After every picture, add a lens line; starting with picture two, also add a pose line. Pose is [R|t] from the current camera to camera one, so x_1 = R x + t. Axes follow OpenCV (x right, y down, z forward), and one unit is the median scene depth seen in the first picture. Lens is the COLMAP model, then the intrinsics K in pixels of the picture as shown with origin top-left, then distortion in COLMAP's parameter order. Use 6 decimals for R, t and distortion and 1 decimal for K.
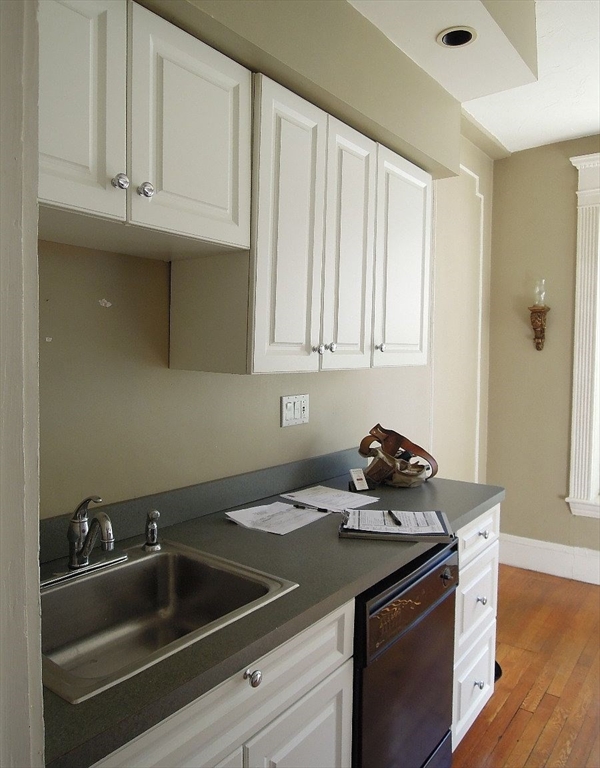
lens RADIAL K [[565.3, 0, 300.2], [0, 565.3, 366.9], [0, 0, 1]] dist [-0.004018, -0.001057]
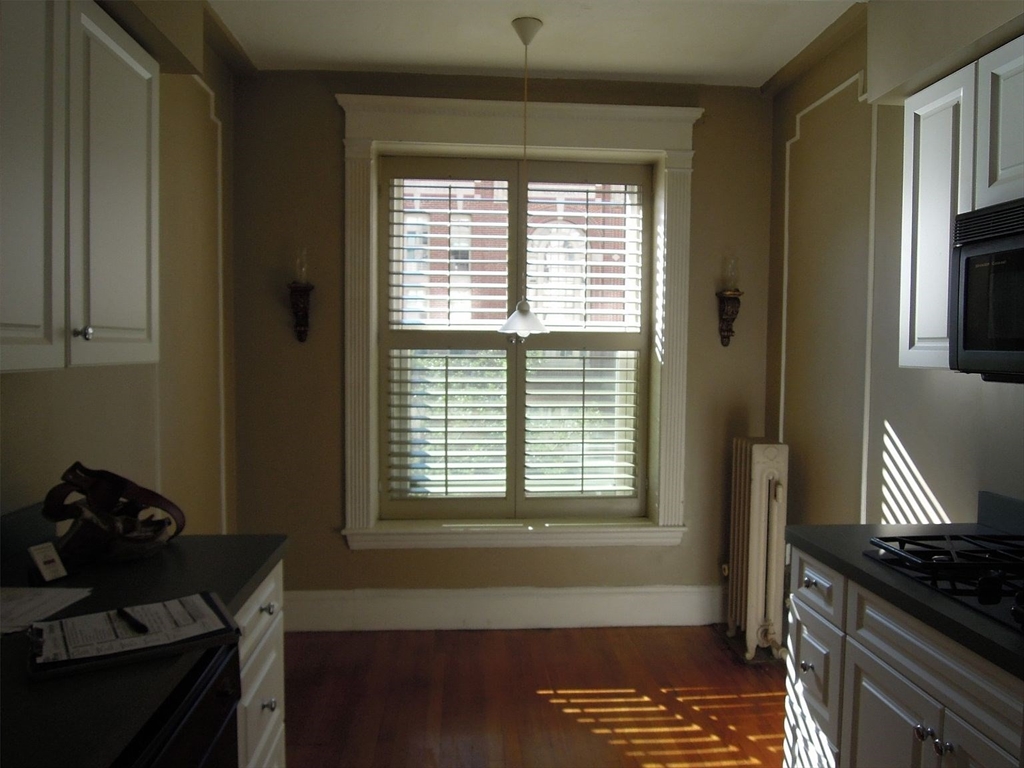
lens RADIAL K [[729.7, 0, 511.6], [0, 729.7, 383.5], [0, 0, 1]] dist [-0.018413, -0.005937]
pose [[0.750963, -0.032209, 0.659558, -0.022996], [0.015274, 0.999390, 0.031414, 0.001566], [-0.660168, -0.013516, 0.750997, 0.152352]]
